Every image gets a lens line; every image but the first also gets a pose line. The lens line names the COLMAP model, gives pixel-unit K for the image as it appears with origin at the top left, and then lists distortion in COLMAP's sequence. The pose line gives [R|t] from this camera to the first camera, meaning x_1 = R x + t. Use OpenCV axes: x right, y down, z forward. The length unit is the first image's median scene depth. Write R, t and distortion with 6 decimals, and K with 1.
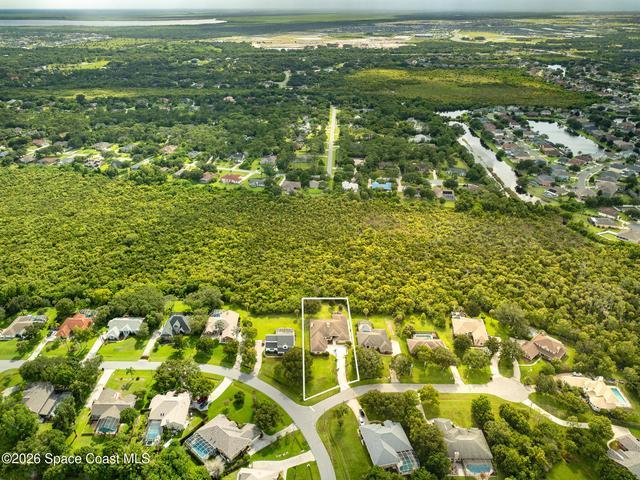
lens RADIAL K [[444.6, 0, 321.7], [0, 444.6, 240.2], [0, 0, 1]] dist [-0.017595, 0.018849]
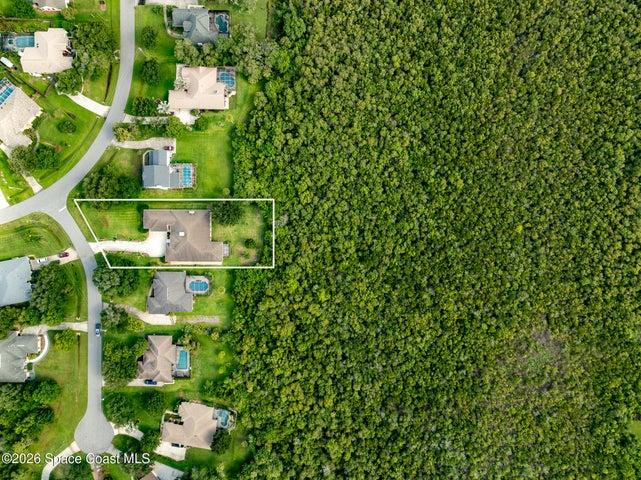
lens RADIAL K [[445.3, 0, 325.0], [0, 445.3, 244.2], [0, 0, 1]] dist [-0.017595, 0.018849]
pose [[-0.046784, 0.998905, 0.000615, 0.024792], [-0.472066, -0.022651, 0.881272, -0.659264], [0.880321, 0.040939, 0.472609, 1.011050]]
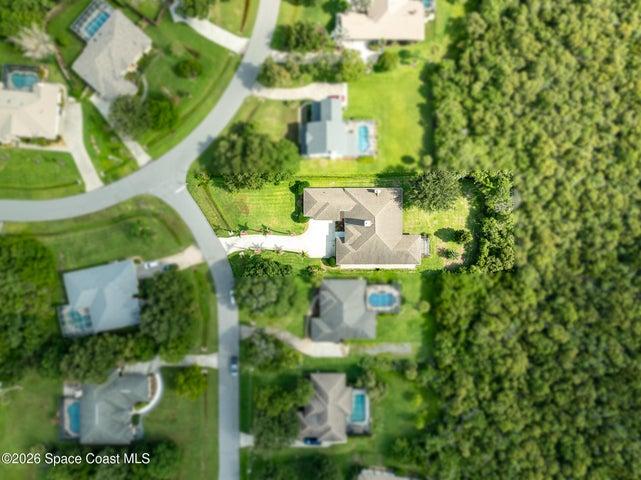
lens RADIAL K [[445.3, 0, 315.6], [0, 445.3, 238.7], [0, 0, 1]] dist [-0.017595, 0.018849]
pose [[-0.036249, 0.999343, 0.000102, 0.040061], [-0.469406, -0.017116, 0.882817, -0.255308], [0.882238, 0.031953, 0.469717, 0.846041]]
